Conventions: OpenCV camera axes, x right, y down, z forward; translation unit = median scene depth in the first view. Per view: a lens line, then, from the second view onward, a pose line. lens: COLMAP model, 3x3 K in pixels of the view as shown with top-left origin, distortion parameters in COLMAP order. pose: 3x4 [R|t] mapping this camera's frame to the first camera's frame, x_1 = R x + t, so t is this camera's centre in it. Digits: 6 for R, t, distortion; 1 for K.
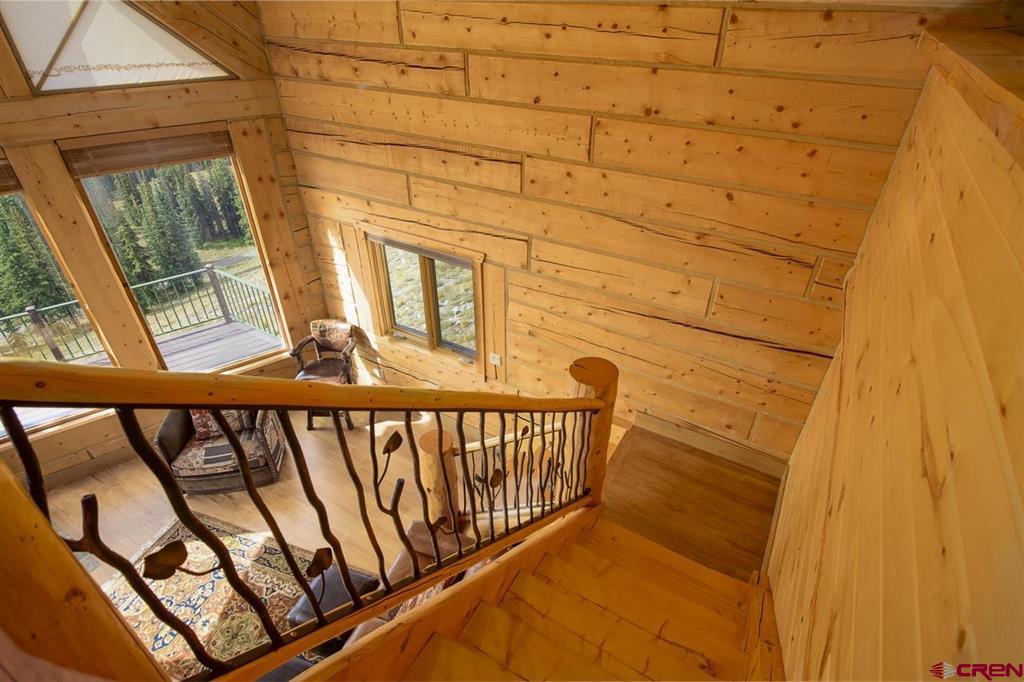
lens RADIAL K [[533.5, 0, 513.0], [0, 533.5, 339.7], [0, 0, 1]] dist [-0.000789, -0.004379]
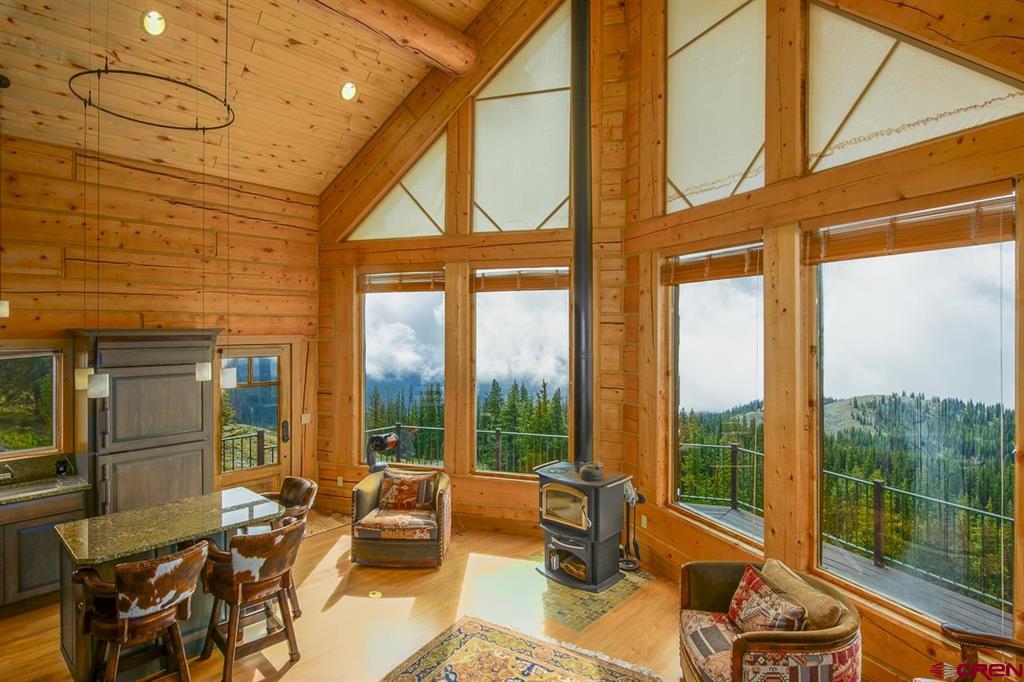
lens RADIAL K [[533.5, 0, 511.1], [0, 533.5, 330.1], [0, 0, 1]] dist [-0.000789, -0.004379]
pose [[-0.194314, -0.000182, -0.980939, 0.138680], [-0.557708, 0.822673, 0.110324, -0.034867], [0.806972, 0.568515, -0.159958, 0.772373]]
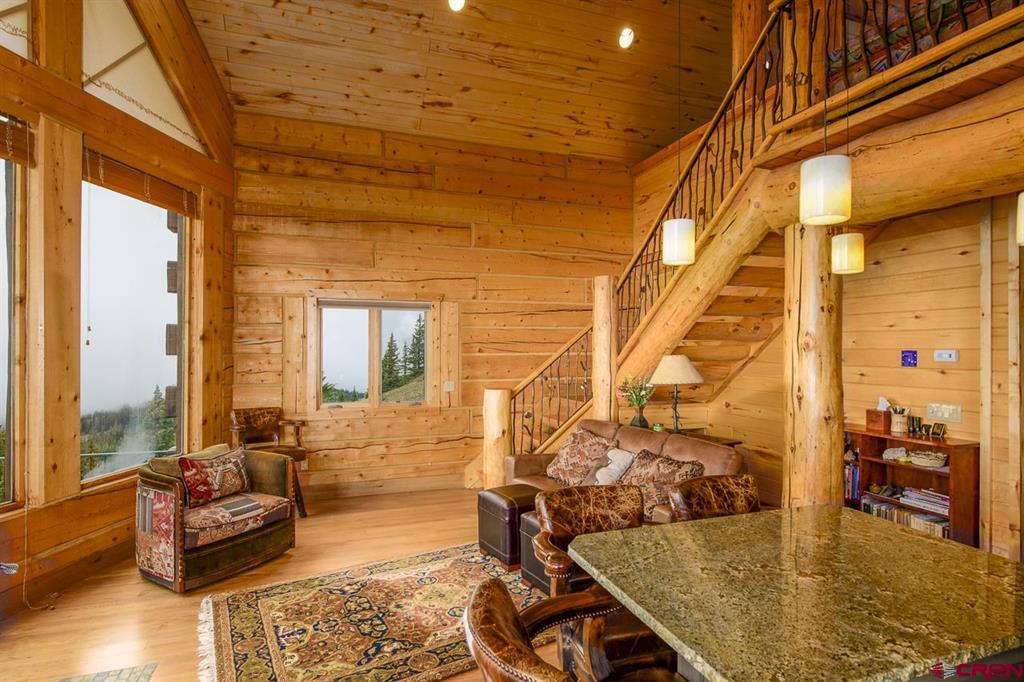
lens RADIAL K [[533.5, 0, 514.3], [0, 533.5, 345.7], [0, 0, 1]] dist [-0.000789, -0.004379]
pose [[0.638757, 0.000823, 0.769408, -0.994229], [0.434130, 0.825225, -0.361295, 0.526716], [-0.635232, 0.564803, 0.526761, 0.228927]]
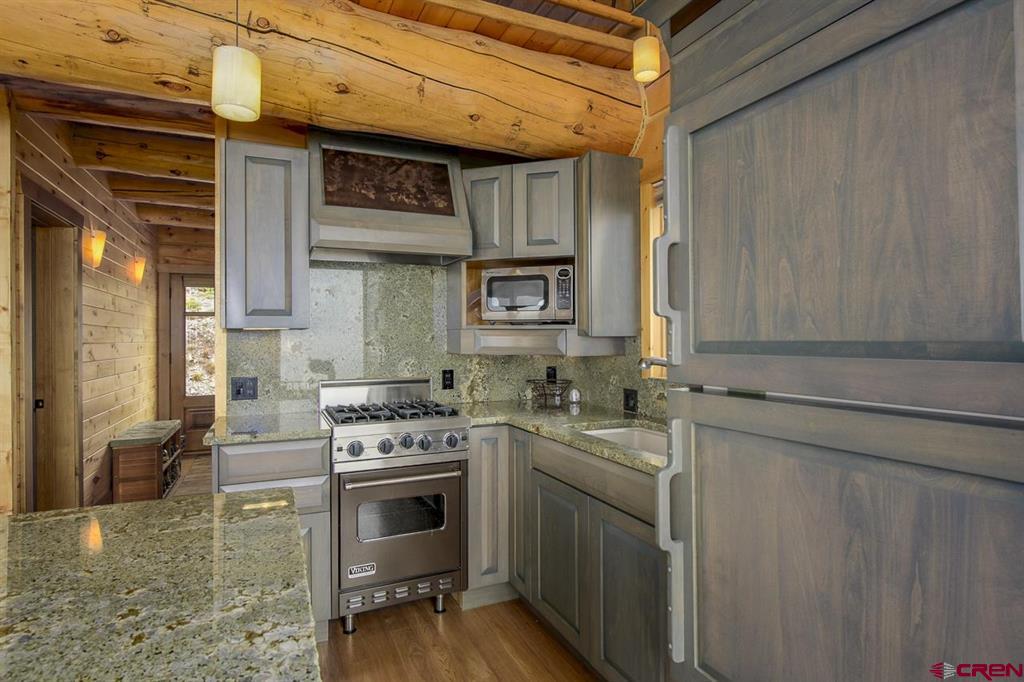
lens RADIAL K [[533.5, 0, 547.0], [0, 533.5, 332.4], [0, 0, 1]] dist [-0.000789, -0.004379]
pose [[-0.831588, 0.010078, 0.555302, -0.836129], [0.321003, 0.824641, 0.465750, 0.521950], [-0.453231, 0.565566, -0.688997, 0.336862]]
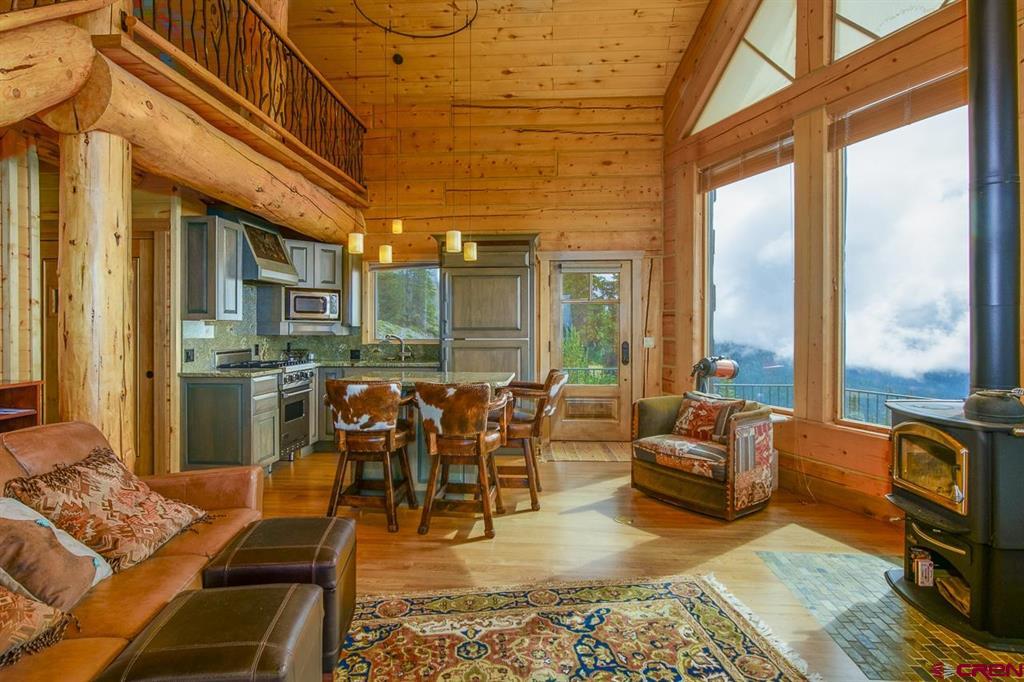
lens RADIAL K [[533.5, 0, 515.5], [0, 533.5, 328.0], [0, 0, 1]] dist [-0.000789, -0.004379]
pose [[-0.890311, -0.000611, -0.455353, -0.298349], [-0.259478, 0.822436, 0.506232, 0.022902], [0.374189, 0.568858, -0.732382, 1.065770]]
